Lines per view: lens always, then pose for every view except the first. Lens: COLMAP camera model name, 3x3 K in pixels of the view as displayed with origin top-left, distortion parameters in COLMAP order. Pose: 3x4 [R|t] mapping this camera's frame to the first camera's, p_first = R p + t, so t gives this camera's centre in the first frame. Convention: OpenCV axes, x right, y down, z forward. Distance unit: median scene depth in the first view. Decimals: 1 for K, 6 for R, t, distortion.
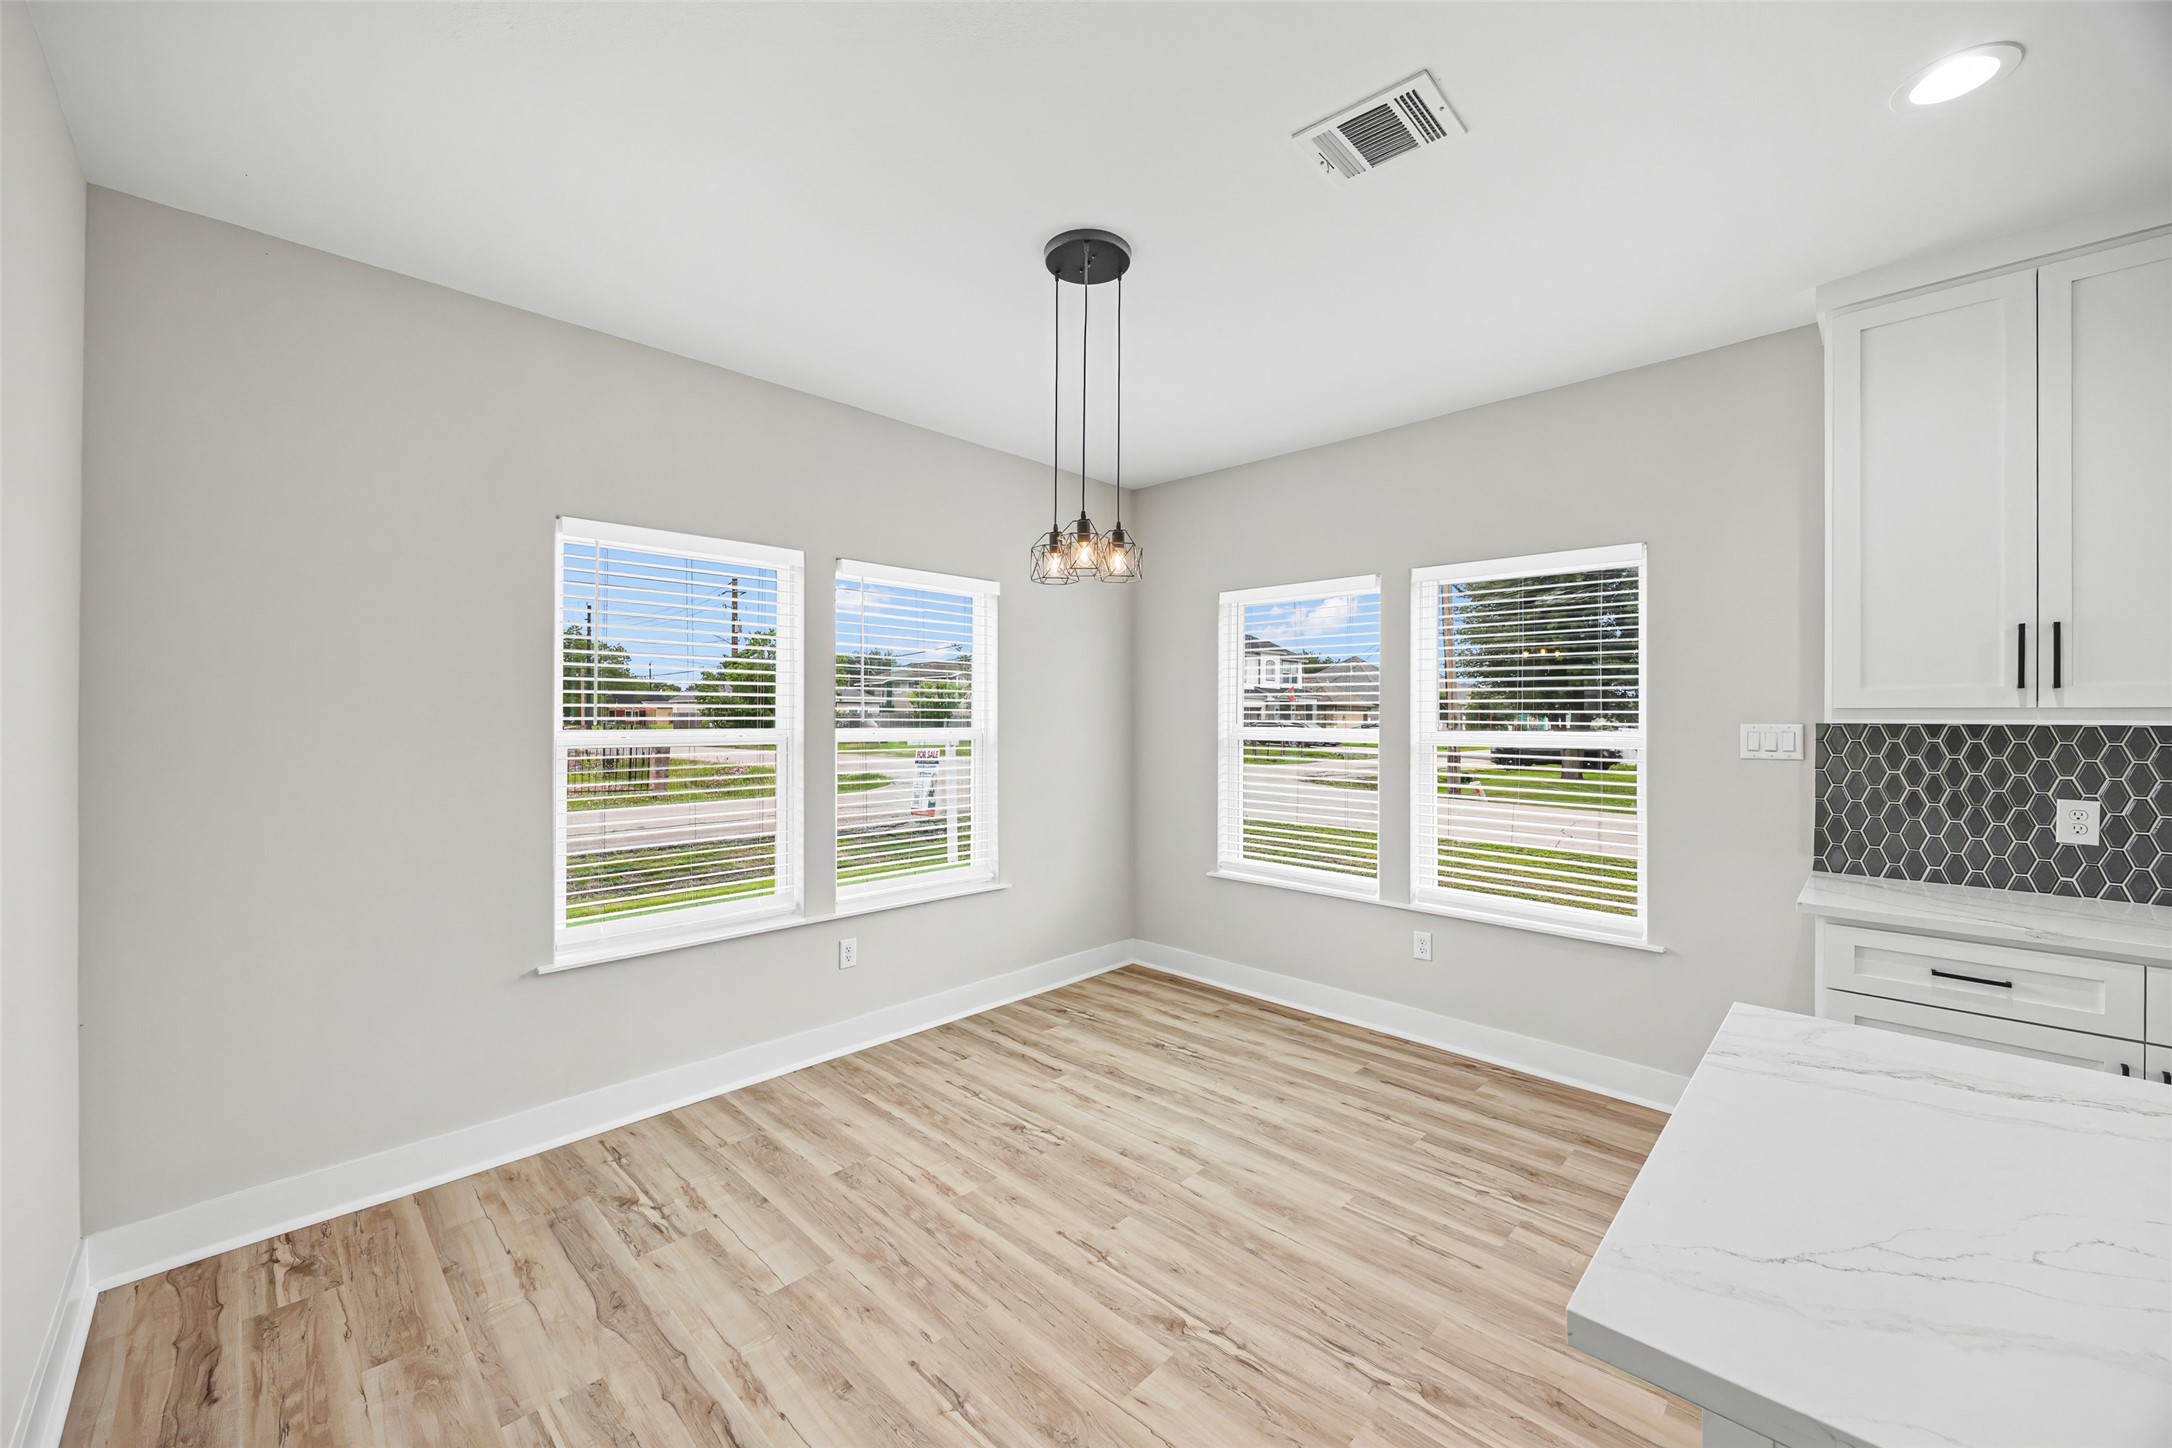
lens RADIAL K [[828.9, 0, 1085.3], [0, 828.9, 717.5], [0, 0, 1]] dist [-0.003740, 0.001060]
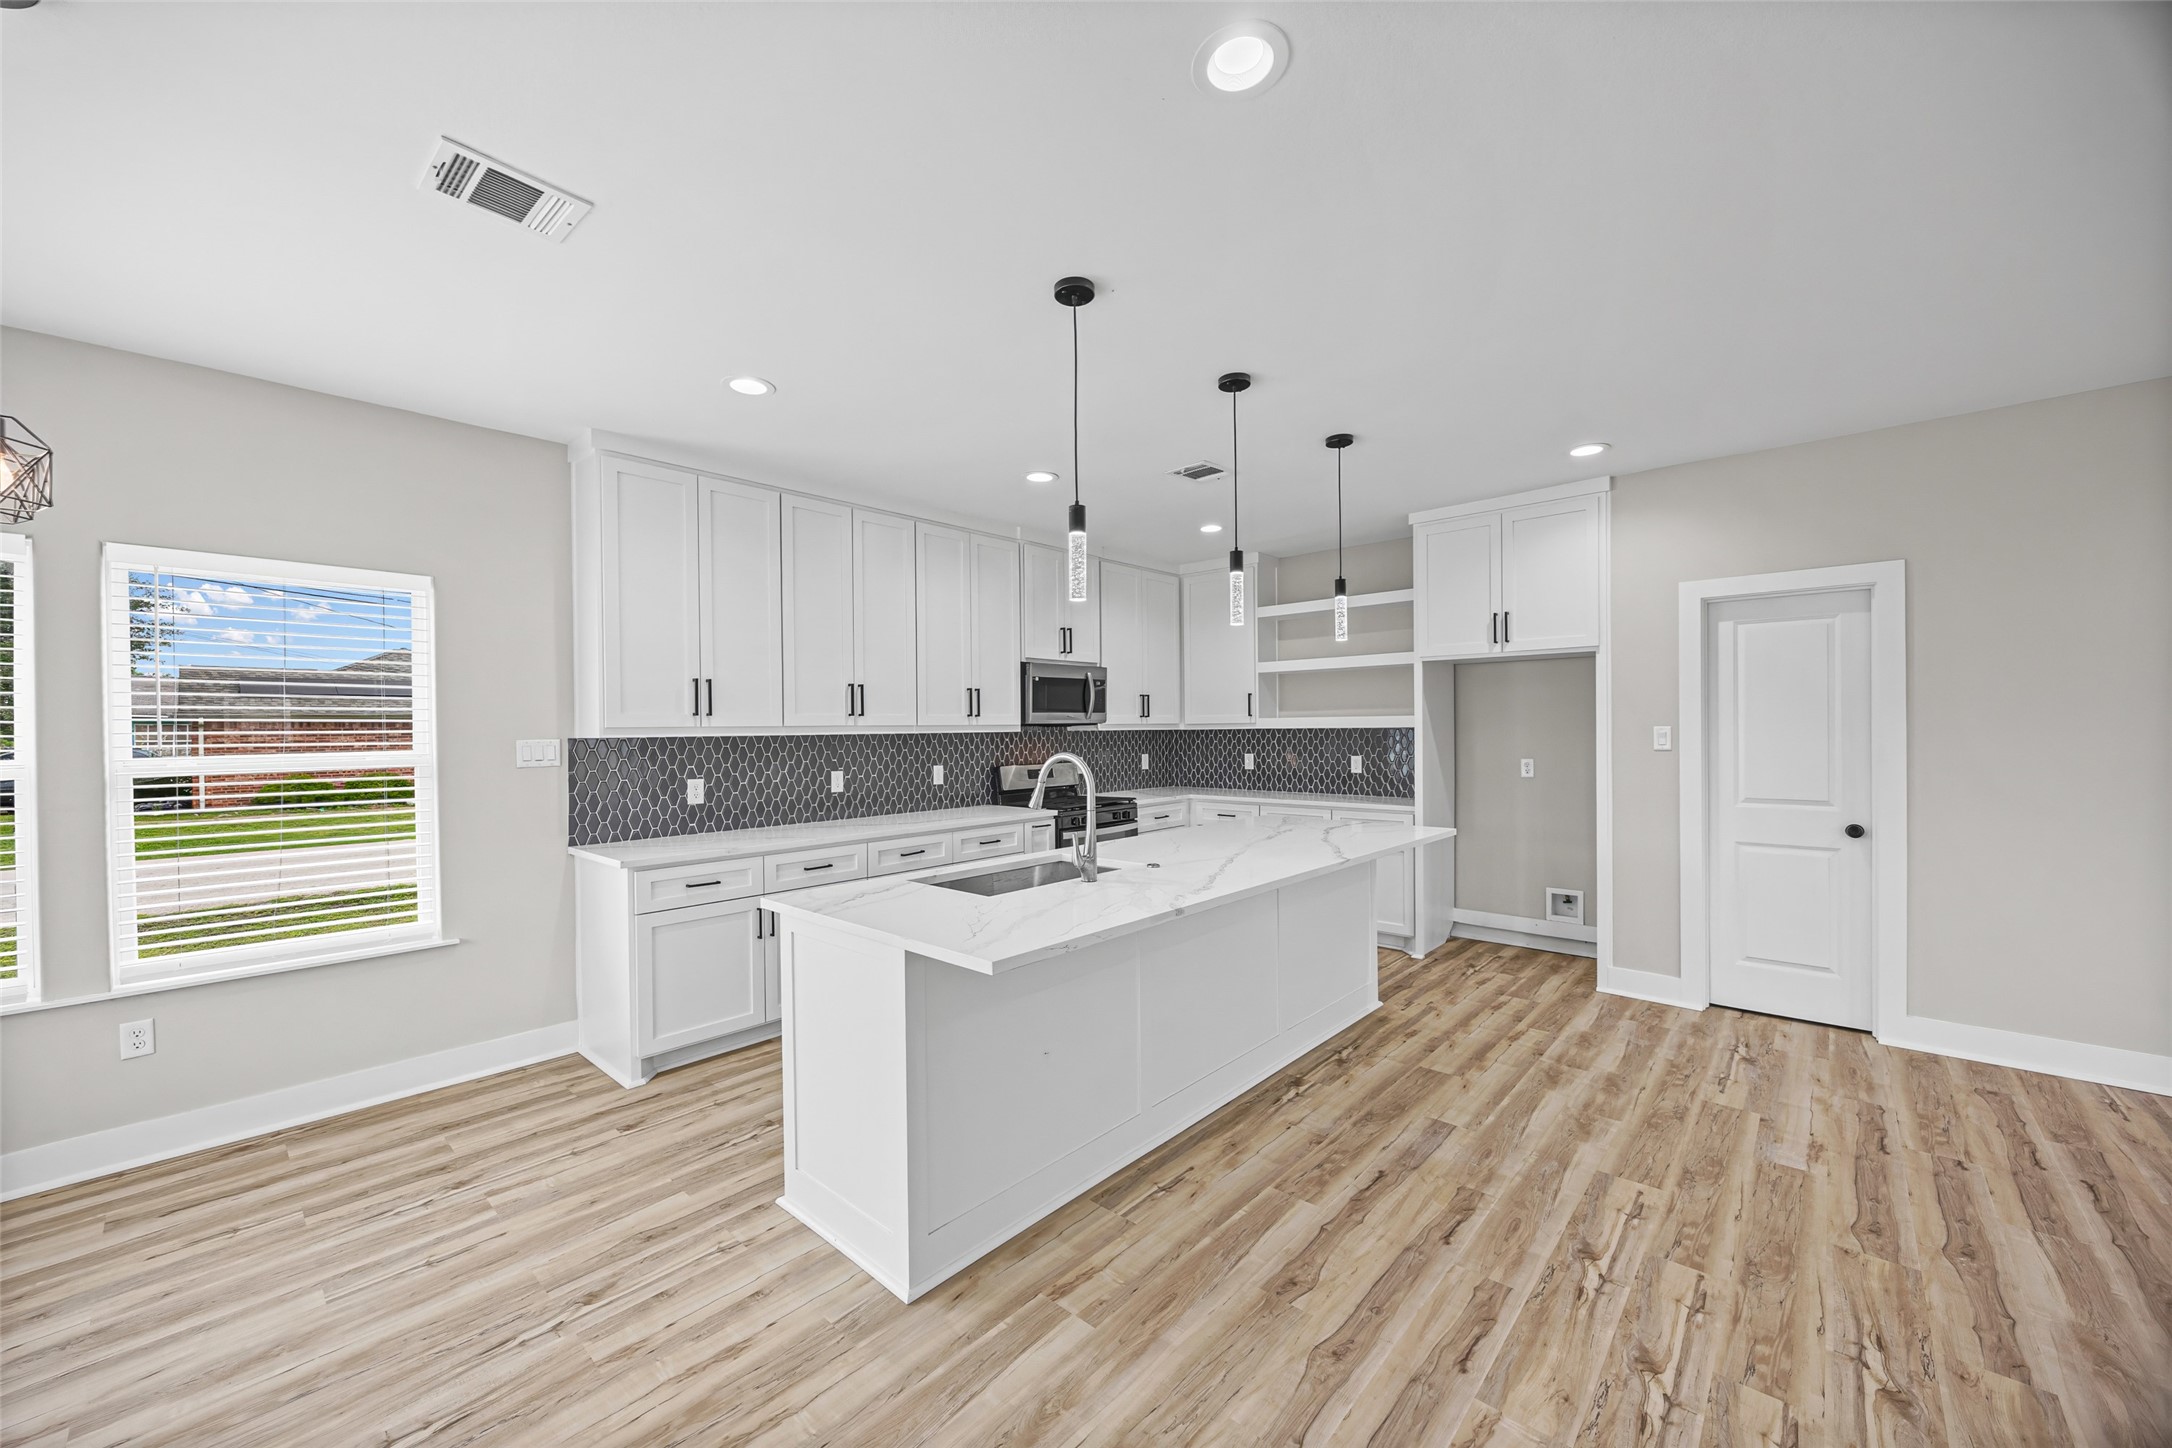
lens RADIAL K [[828.9, 0, 1079.9], [0, 828.9, 729.4], [0, 0, 1]] dist [-0.003740, 0.001060]
pose [[-0.034073, -0.004849, 0.999408, -0.536721], [0.012390, 0.999909, 0.005274, -0.004439], [-0.999343, 0.012562, -0.034010, 0.214517]]
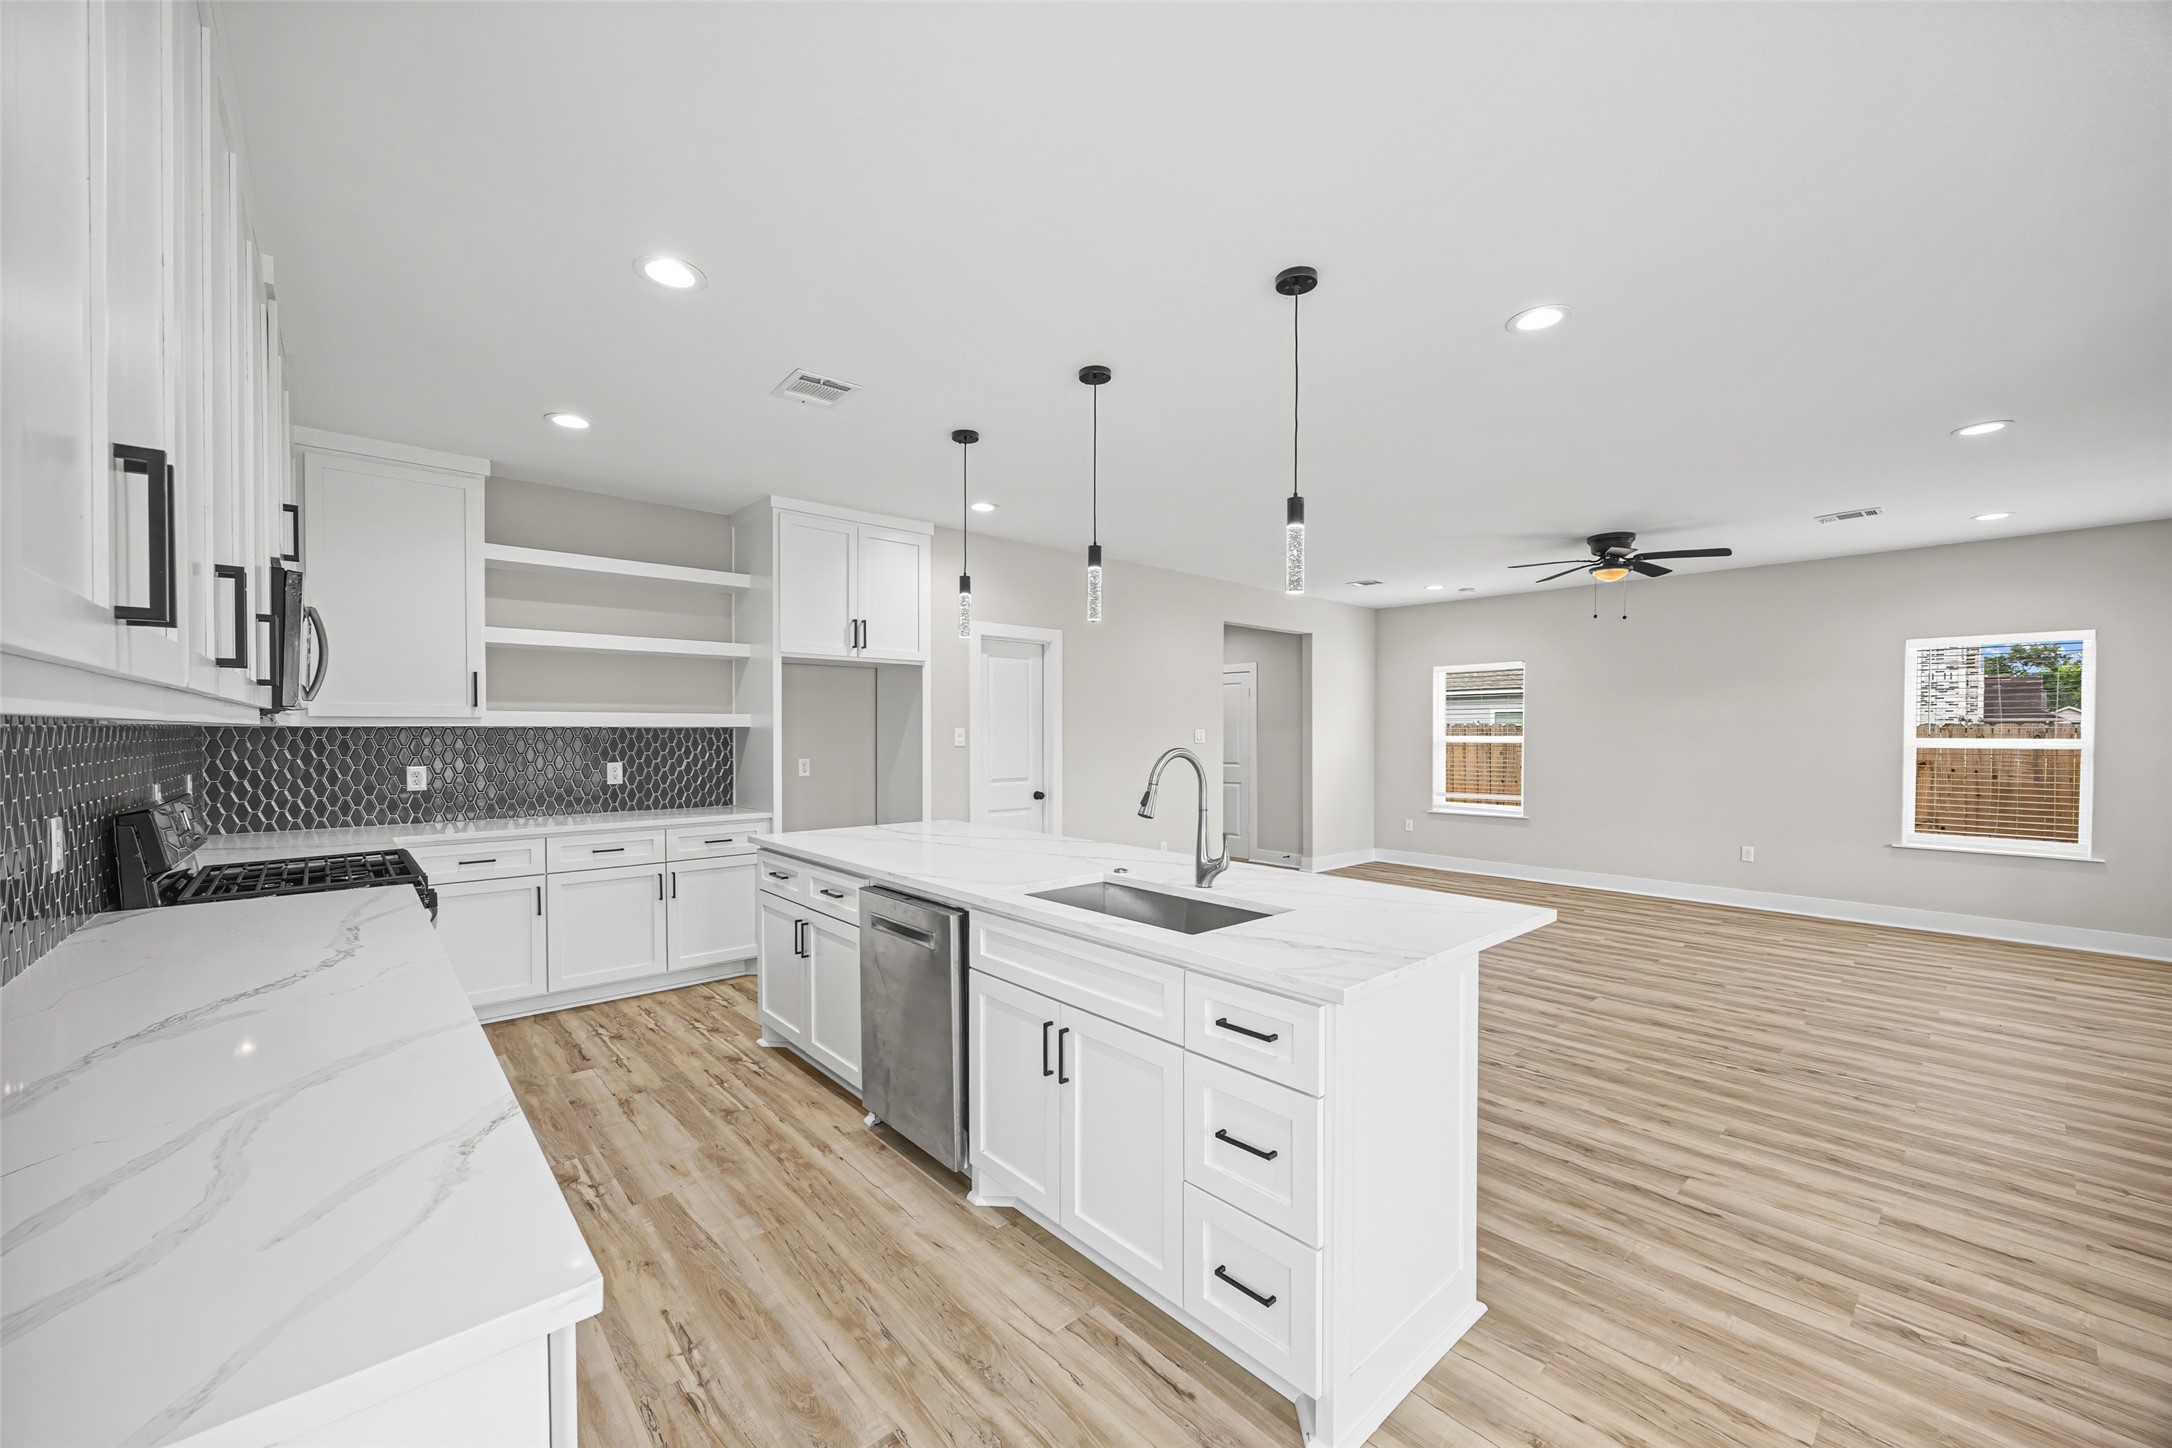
lens RADIAL K [[845.3, 0, 1091.1], [0, 845.3, 737.4], [0, 0, 1]] dist [-0.000335, 0.001139]
pose [[-0.998217, -0.006647, 0.059323, 0.578063], [-0.005954, 0.999912, 0.011863, 0.007449], [-0.059396, 0.011488, -0.998168, 1.157618]]
